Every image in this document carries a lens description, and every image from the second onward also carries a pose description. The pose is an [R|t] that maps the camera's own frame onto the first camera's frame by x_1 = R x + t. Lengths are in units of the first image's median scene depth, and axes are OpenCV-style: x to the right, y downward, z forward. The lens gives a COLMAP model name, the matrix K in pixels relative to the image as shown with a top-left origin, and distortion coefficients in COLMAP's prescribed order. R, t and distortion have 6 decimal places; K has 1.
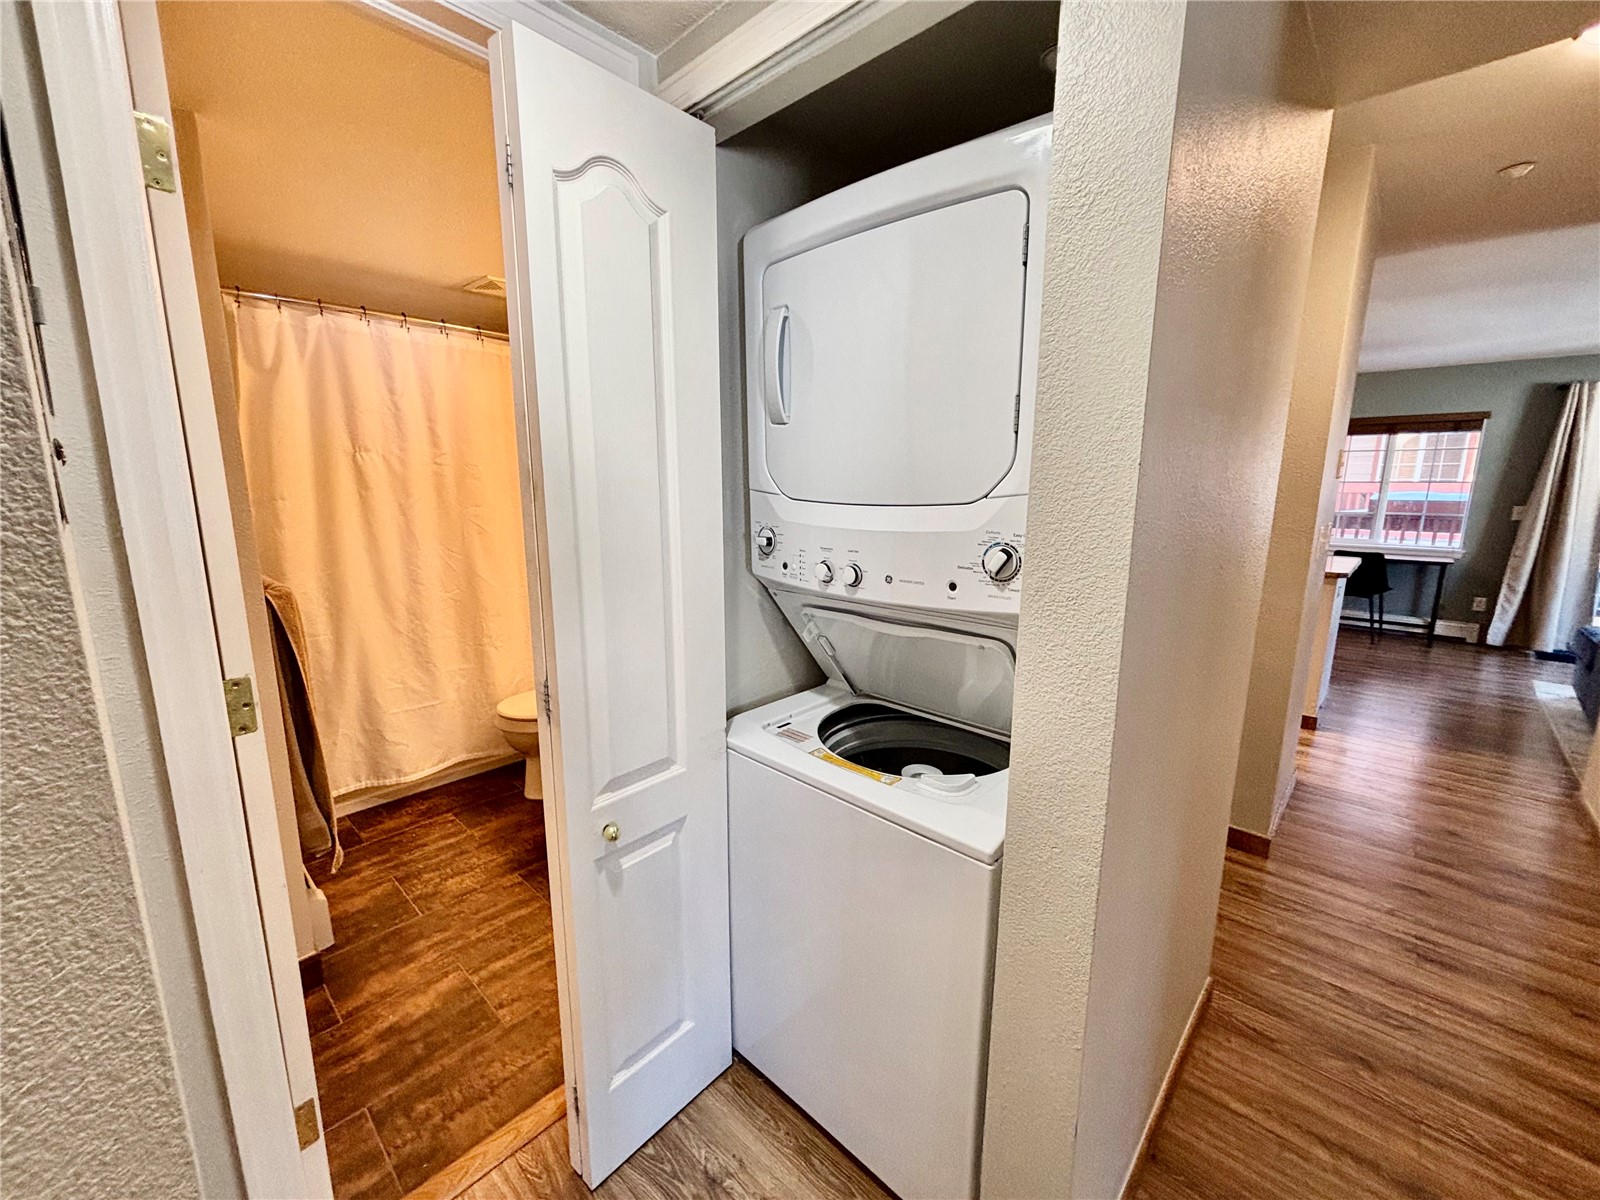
lens RADIAL K [[644.2, 0, 797.2], [0, 644.2, 605.2], [0, 0, 1]] dist [0.001231, -0.000128]
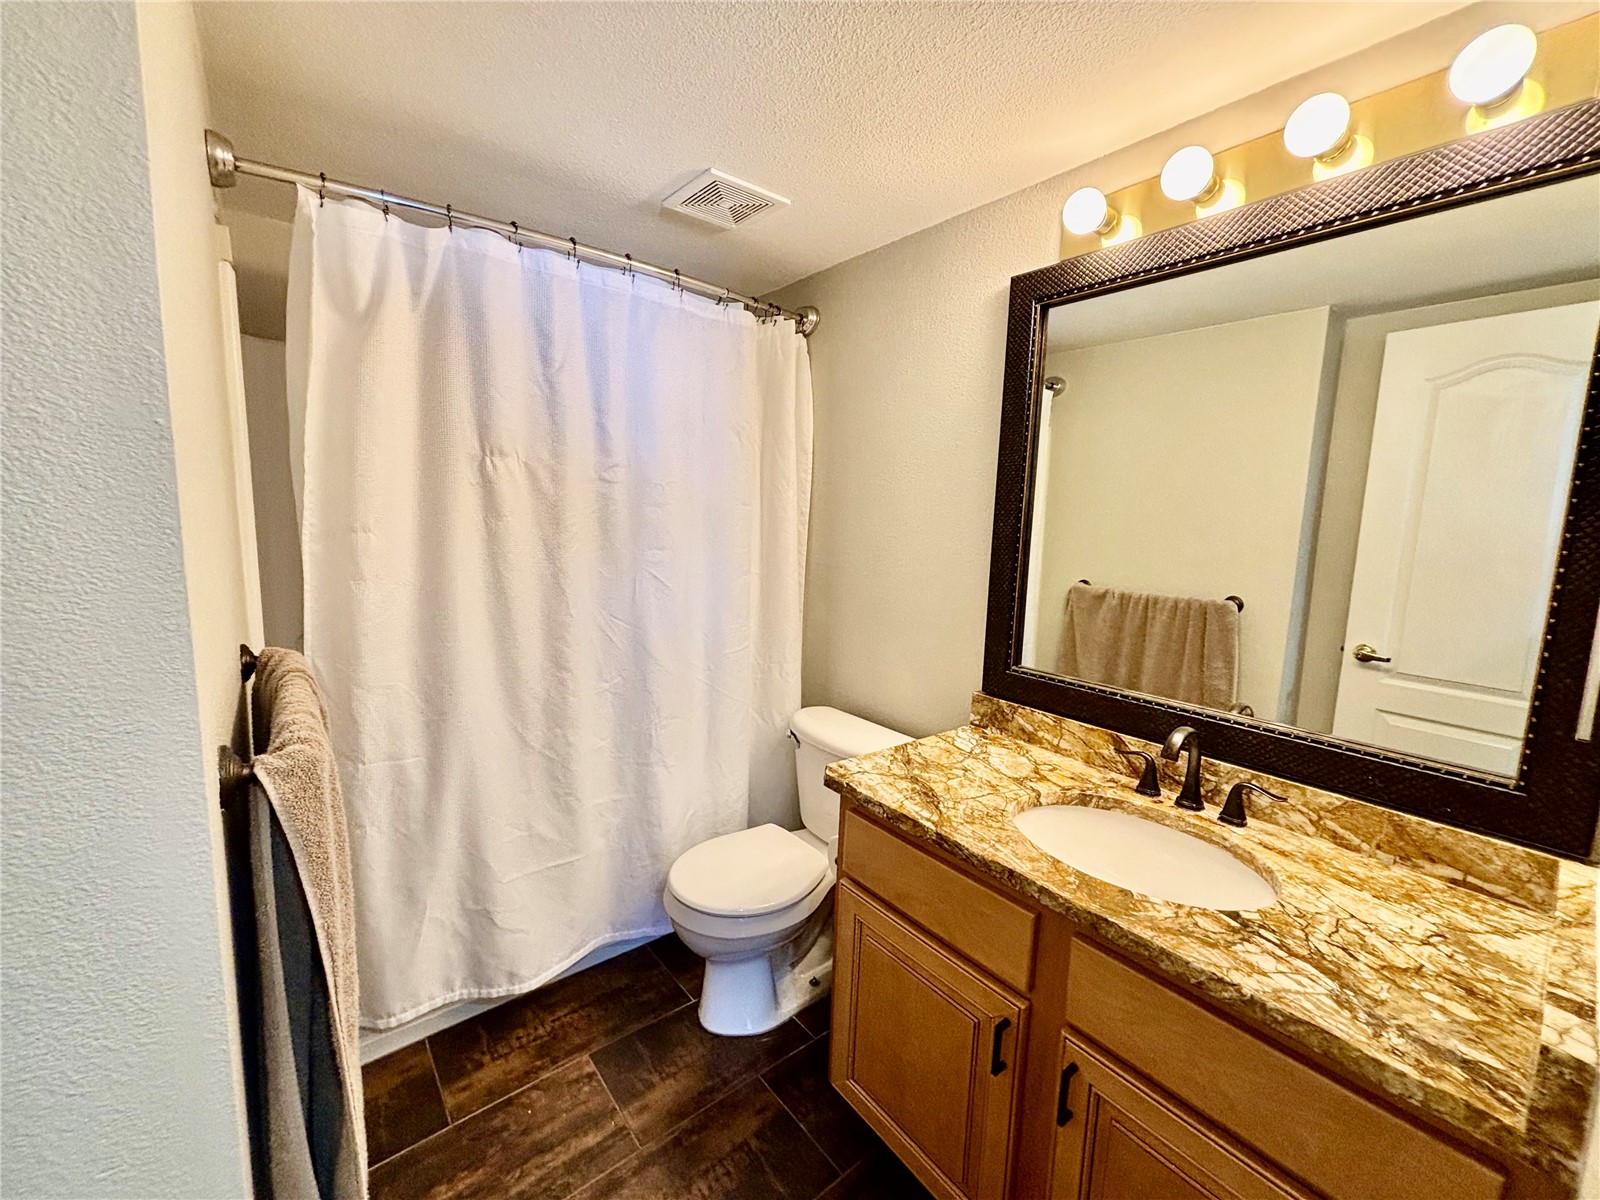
lens RADIAL K [[644.2, 0, 805.4], [0, 644.2, 608.4], [0, 0, 1]] dist [0.001231, -0.000128]
pose [[0.990219, 0.048978, -0.130641, -0.286444], [-0.054747, 0.997661, -0.040939, -0.081393], [0.128330, 0.047691, 0.990584, 0.423538]]
